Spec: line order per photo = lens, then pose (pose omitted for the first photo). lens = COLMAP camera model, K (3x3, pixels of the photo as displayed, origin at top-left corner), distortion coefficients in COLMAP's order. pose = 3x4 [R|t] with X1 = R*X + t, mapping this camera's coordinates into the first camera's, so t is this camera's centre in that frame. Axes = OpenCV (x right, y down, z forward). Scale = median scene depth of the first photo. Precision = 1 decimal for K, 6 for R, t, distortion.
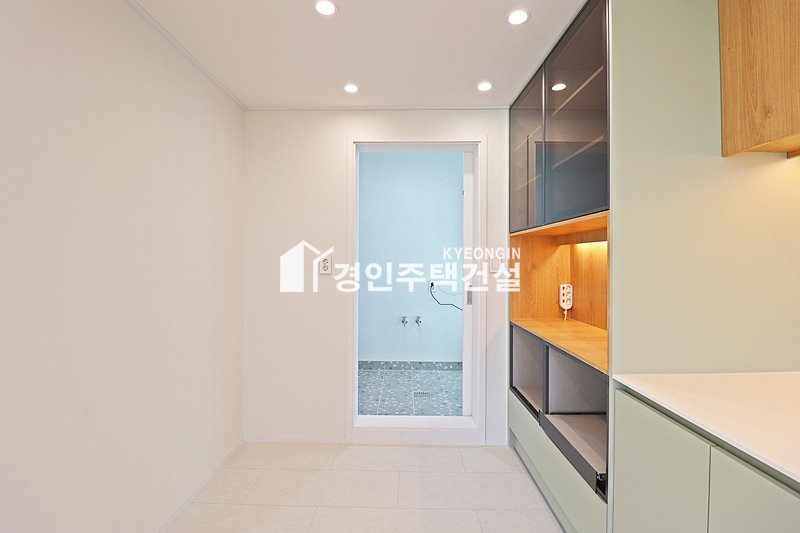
lens RADIAL K [[370.5, 0, 398.8], [0, 370.5, 260.9], [0, 0, 1]] dist [-0.010814, -0.007854]
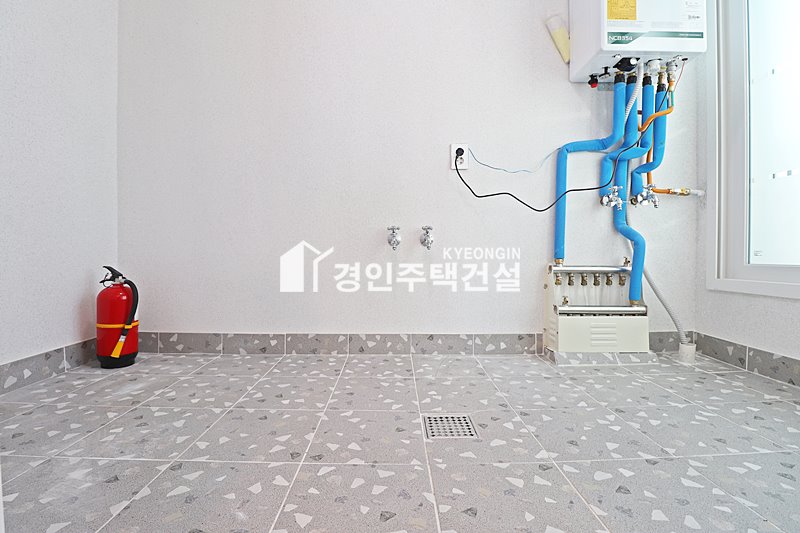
lens RADIAL K [[370.5, 0, 400.2], [0, 370.5, 260.2], [0, 0, 1]] dist [-0.010814, -0.007854]
pose [[0.999434, -0.001908, 0.033581, 0.008452], [0.001455, 0.999907, 0.013524, 0.181838], [-0.033604, -0.013467, 0.999344, 0.578615]]
